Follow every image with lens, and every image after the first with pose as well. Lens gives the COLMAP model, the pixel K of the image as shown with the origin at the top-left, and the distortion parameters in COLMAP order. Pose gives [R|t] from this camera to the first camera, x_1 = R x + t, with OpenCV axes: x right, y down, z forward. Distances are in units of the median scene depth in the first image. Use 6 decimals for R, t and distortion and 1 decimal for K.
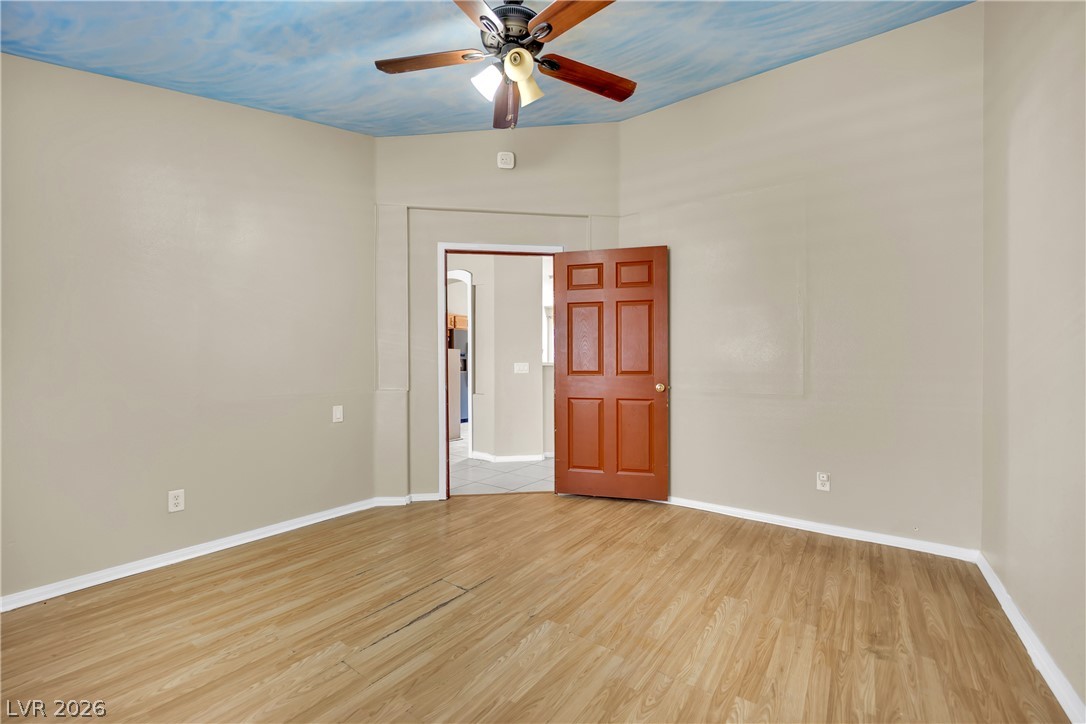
lens RADIAL K [[446.6, 0, 543.1], [0, 446.6, 364.5], [0, 0, 1]] dist [-0.000657, -0.000085]
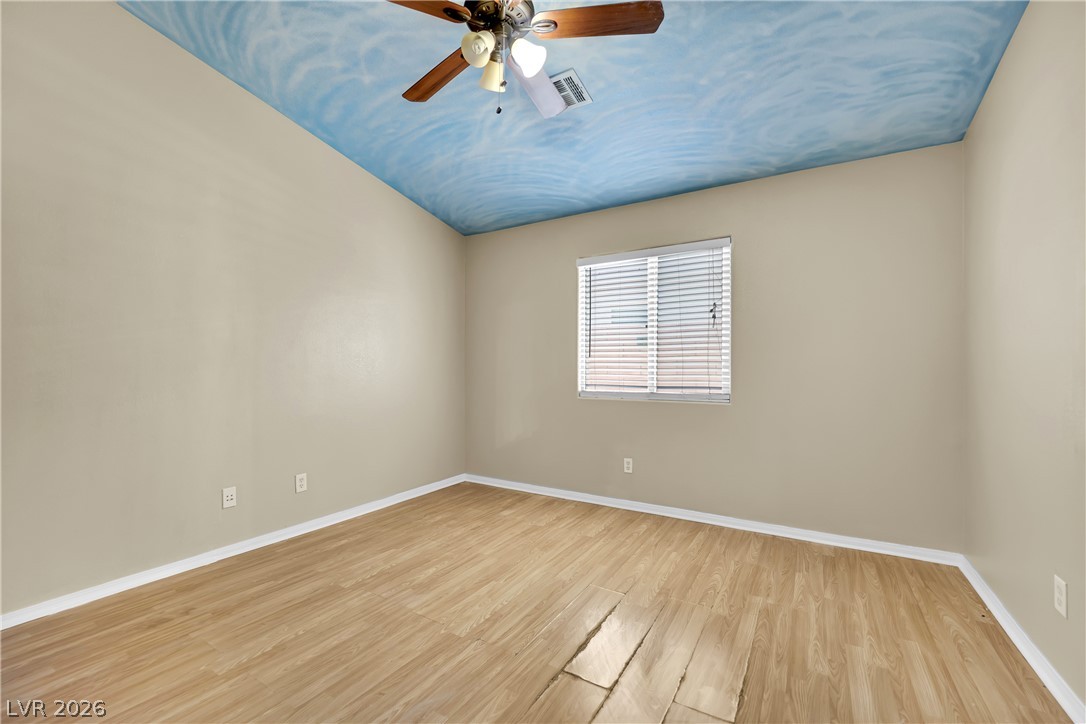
lens RADIAL K [[446.6, 0, 543.1], [0, 446.6, 364.5], [0, 0, 1]] dist [-0.000657, -0.000085]
pose [[-0.996978, -0.002955, -0.077631, -0.089248], [-0.002493, 0.999979, -0.006047, -0.004143], [0.077648, -0.005835, -0.996964, 2.023813]]
